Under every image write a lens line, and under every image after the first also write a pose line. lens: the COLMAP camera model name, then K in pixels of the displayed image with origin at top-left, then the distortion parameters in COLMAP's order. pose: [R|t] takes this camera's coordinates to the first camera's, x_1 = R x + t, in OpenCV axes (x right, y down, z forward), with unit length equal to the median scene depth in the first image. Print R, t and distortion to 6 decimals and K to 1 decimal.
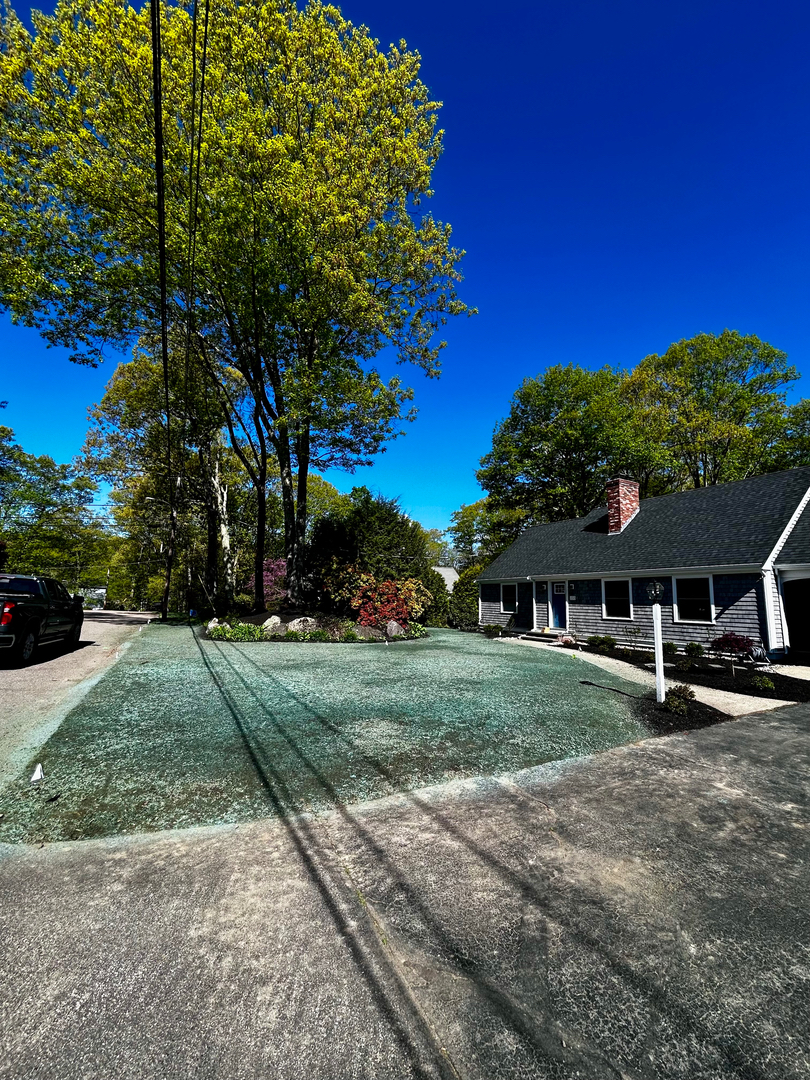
lens RADIAL K [[449.5, 0, 405.0], [0, 449.5, 540.0], [0, 0, 1]] dist [0.000582, 0.000576]
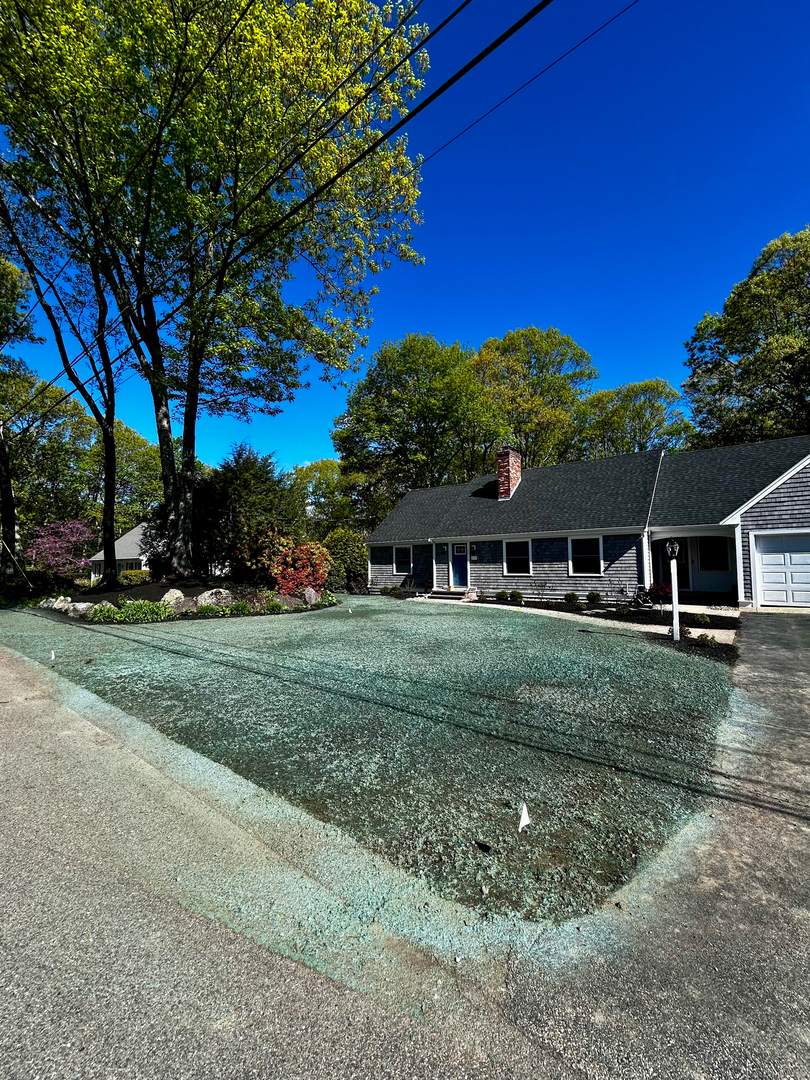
lens RADIAL K [[449.5, 0, 405.0], [0, 449.5, 540.0], [0, 0, 1]] dist [0.000582, 0.000576]
pose [[0.914309, -0.010705, 0.404875, -0.232972], [-0.022268, 0.996810, 0.076643, 0.006433], [-0.404404, -0.079092, 0.911154, 0.085593]]
